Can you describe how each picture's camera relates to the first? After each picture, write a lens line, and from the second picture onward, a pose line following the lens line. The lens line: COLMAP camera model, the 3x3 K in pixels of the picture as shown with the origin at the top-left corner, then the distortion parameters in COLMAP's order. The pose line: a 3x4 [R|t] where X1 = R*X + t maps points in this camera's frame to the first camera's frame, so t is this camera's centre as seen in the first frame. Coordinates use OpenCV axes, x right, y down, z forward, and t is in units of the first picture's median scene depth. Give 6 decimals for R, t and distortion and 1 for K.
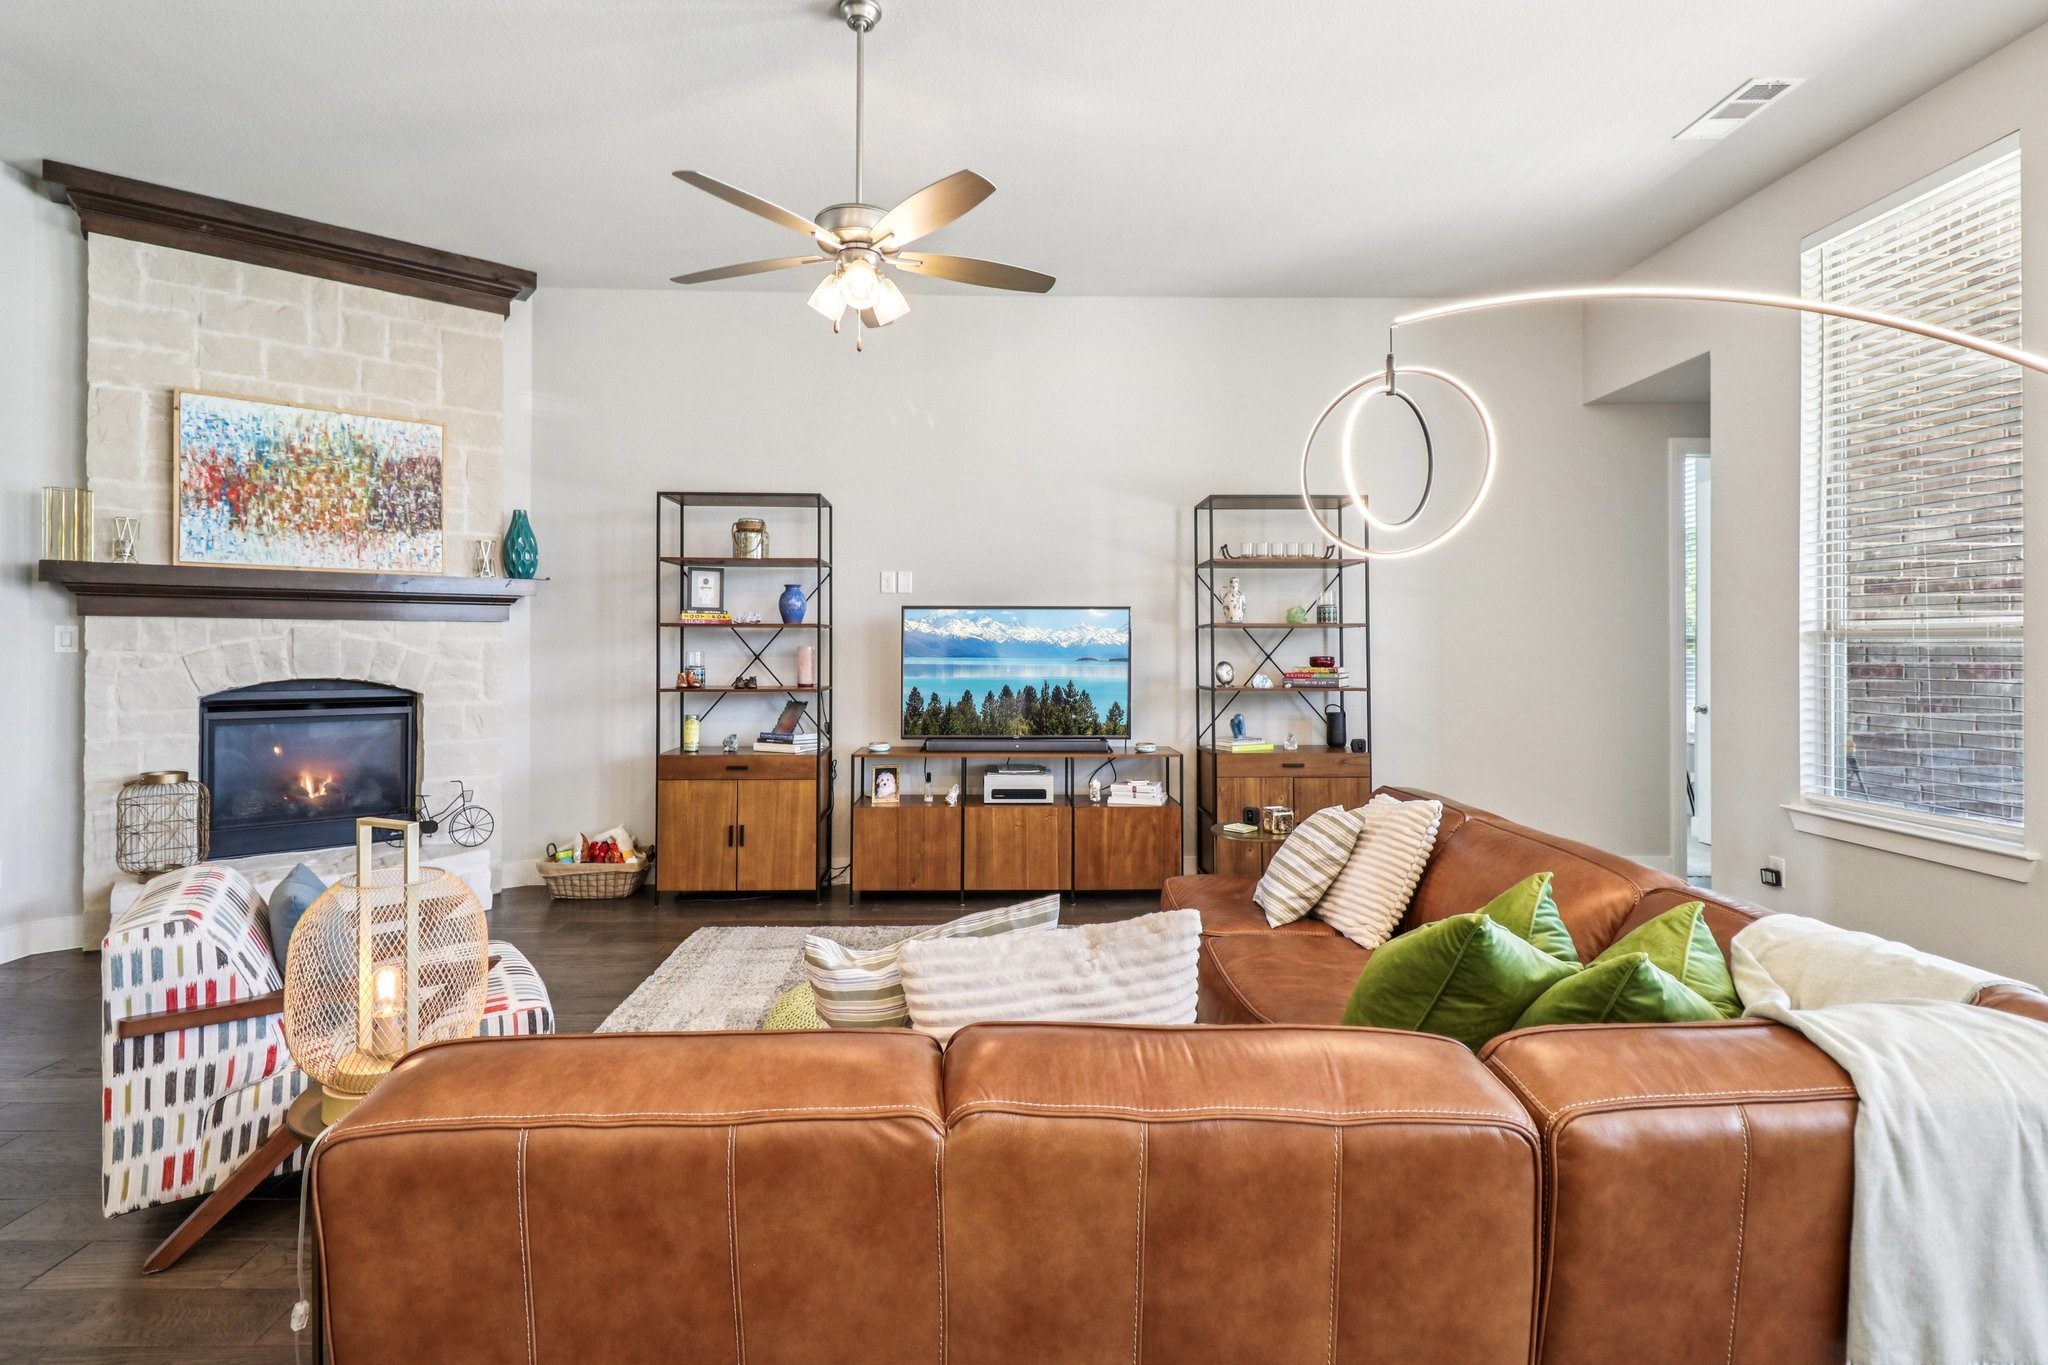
lens RADIAL K [[944.9, 0, 1019.9], [0, 944.9, 636.3], [0, 0, 1]] dist [0.012274, -0.005176]
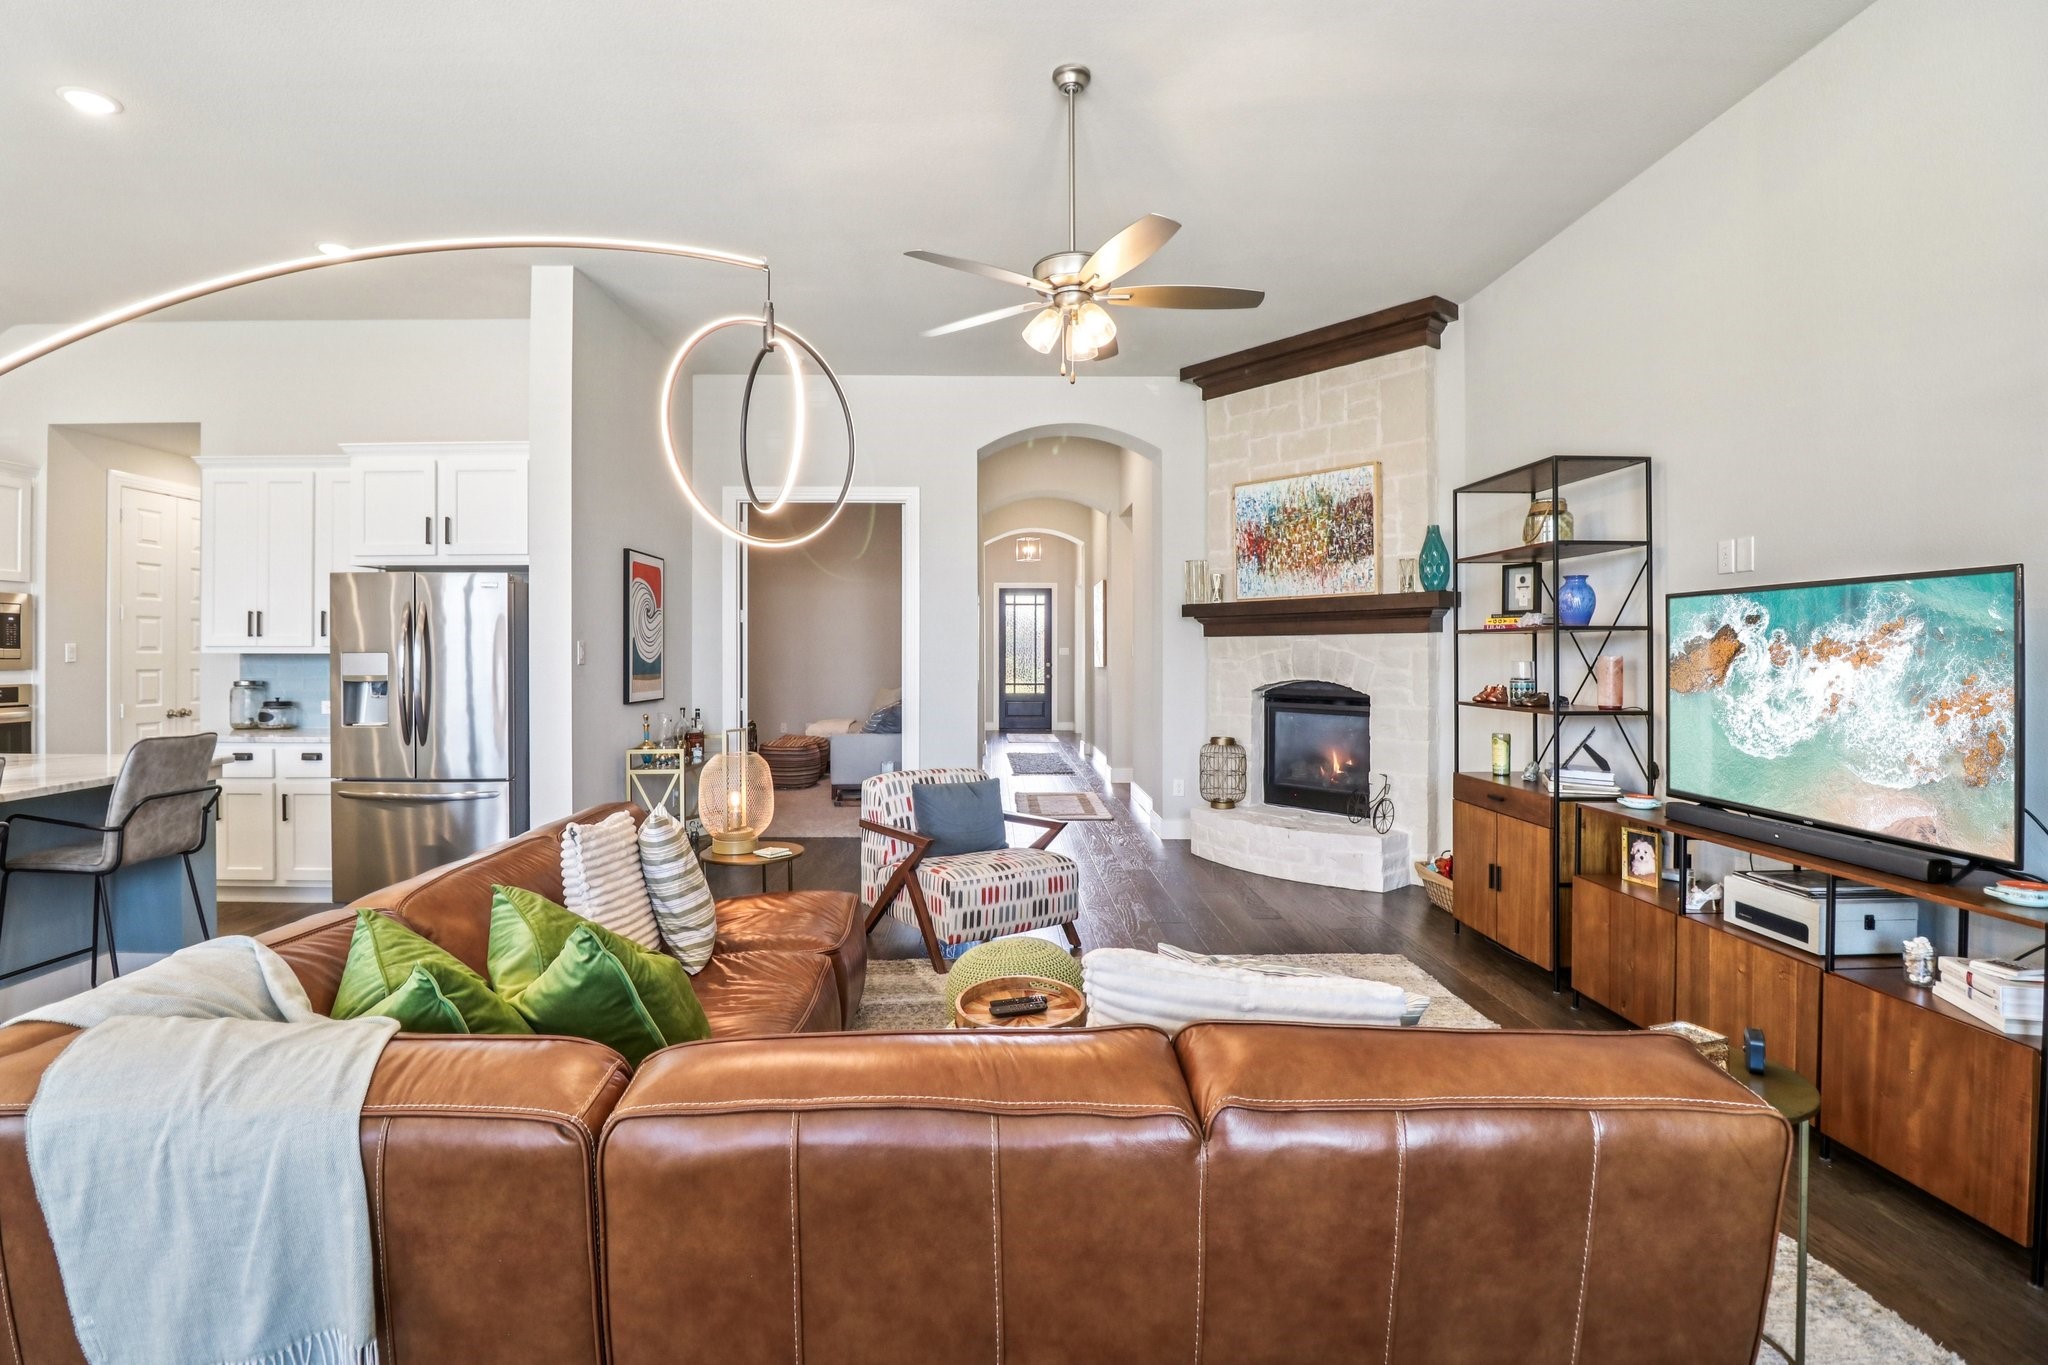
lens RADIAL K [[984.2, 0, 1017.0], [0, 984.2, 650.1], [0, 0, 1]] dist [-0.025024, -0.001524]
pose [[-0.004827, -0.005422, -0.999974, 0.660135], [0.009953, 0.999936, -0.005470, 0.006669], [0.999939, -0.009979, -0.004773, 0.645041]]
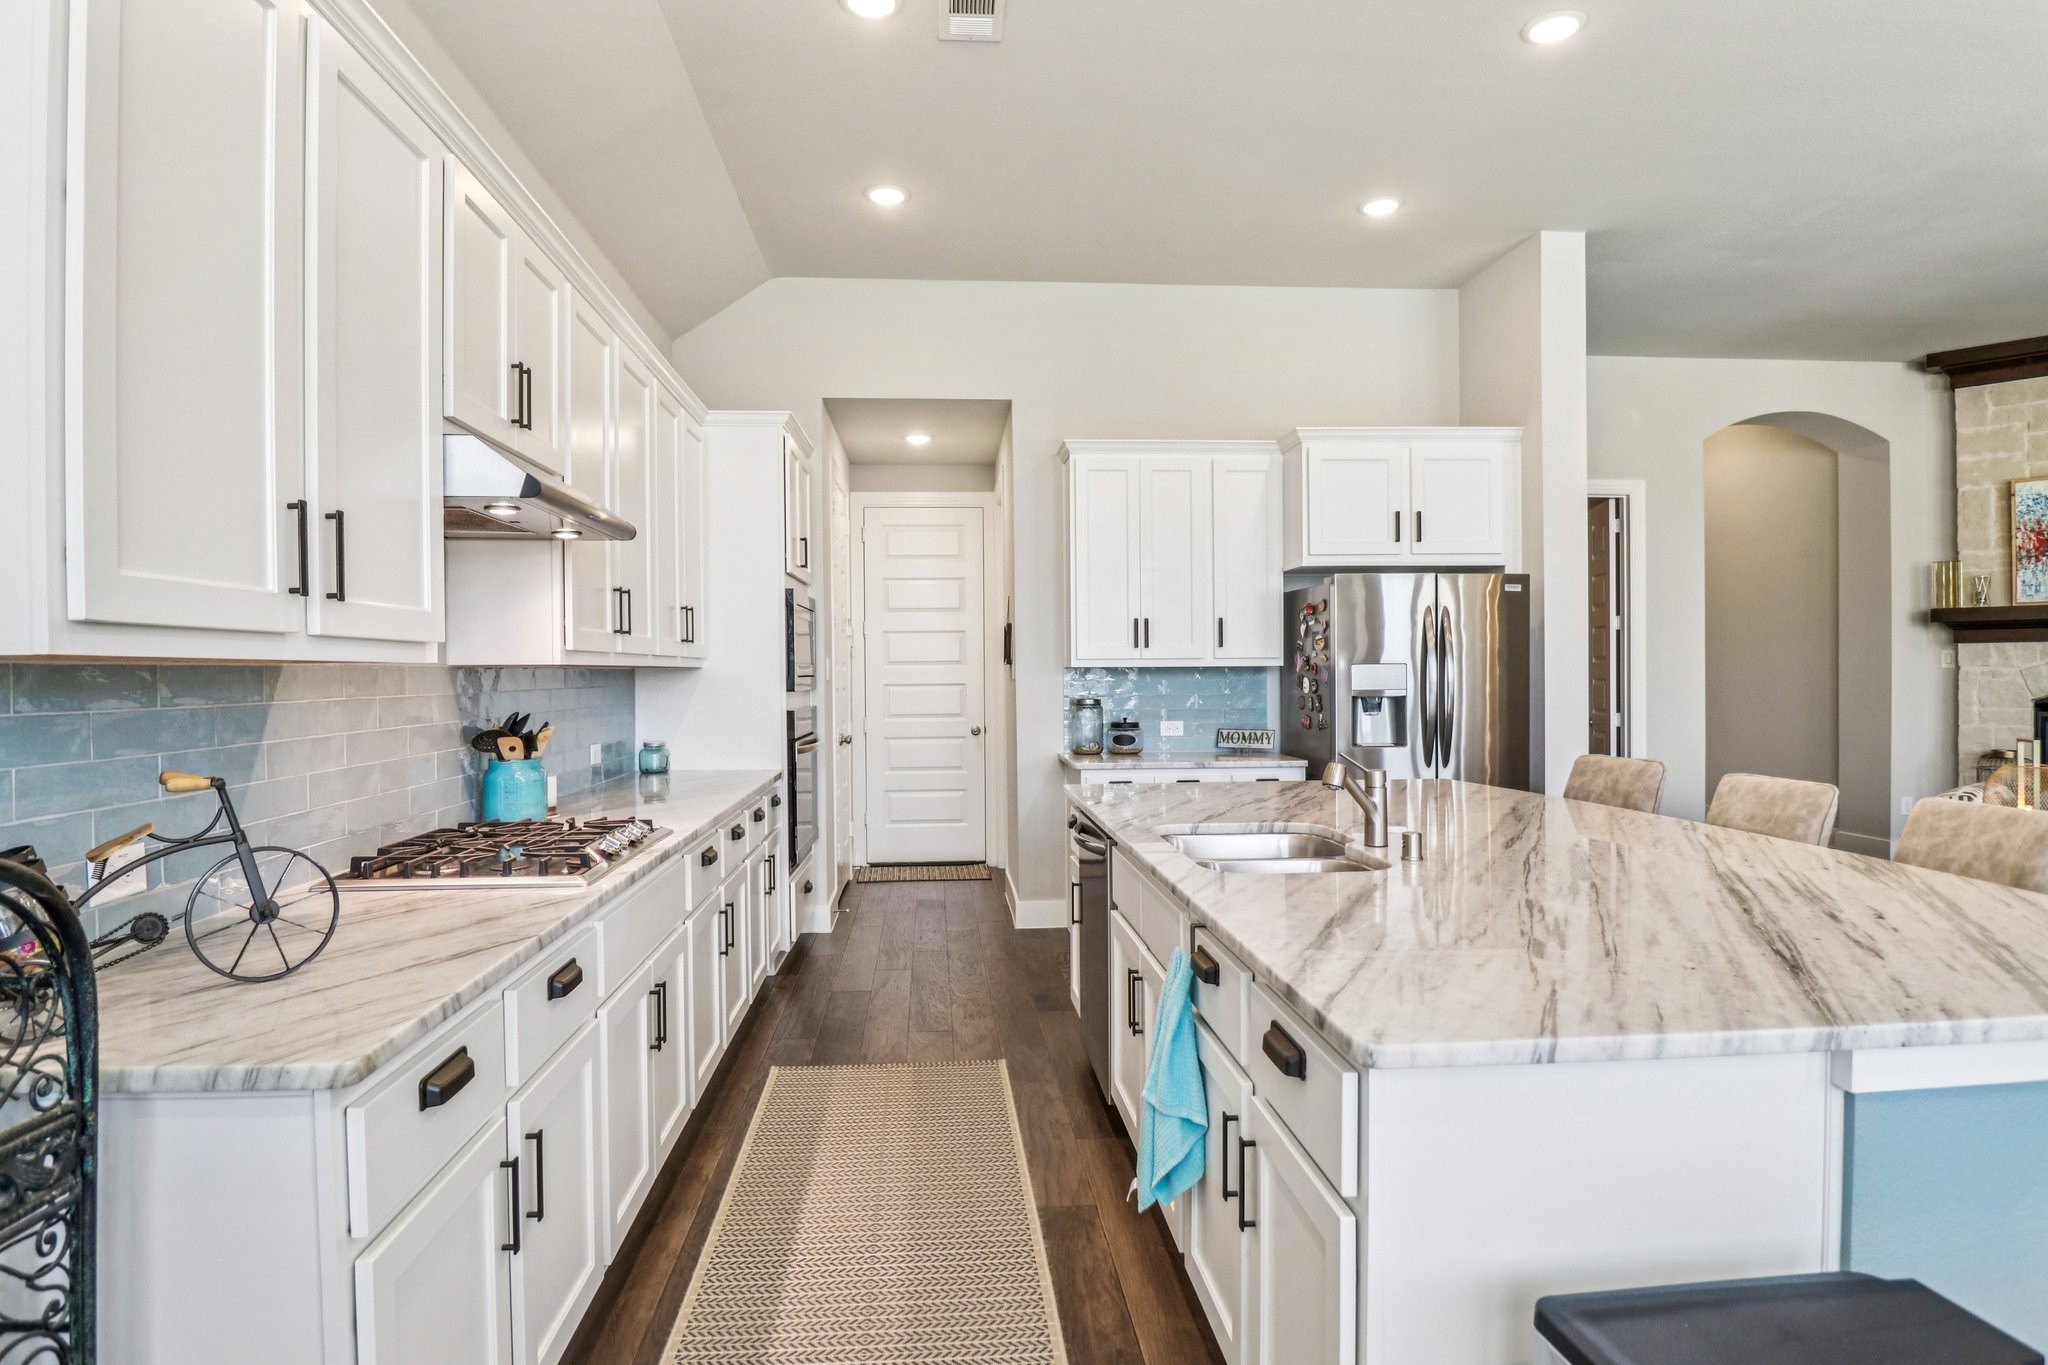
lens RADIAL K [[1118.1, 0, 1024.0], [0, 1118.1, 682.5], [0, 0, 1]] dist [-0.013780, -0.001624]
pose [[0.049147, 0.002936, -0.998787, 0.668225], [0.019374, 0.999805, 0.003892, 0.004640], [0.998604, -0.019542, 0.049081, -0.543715]]
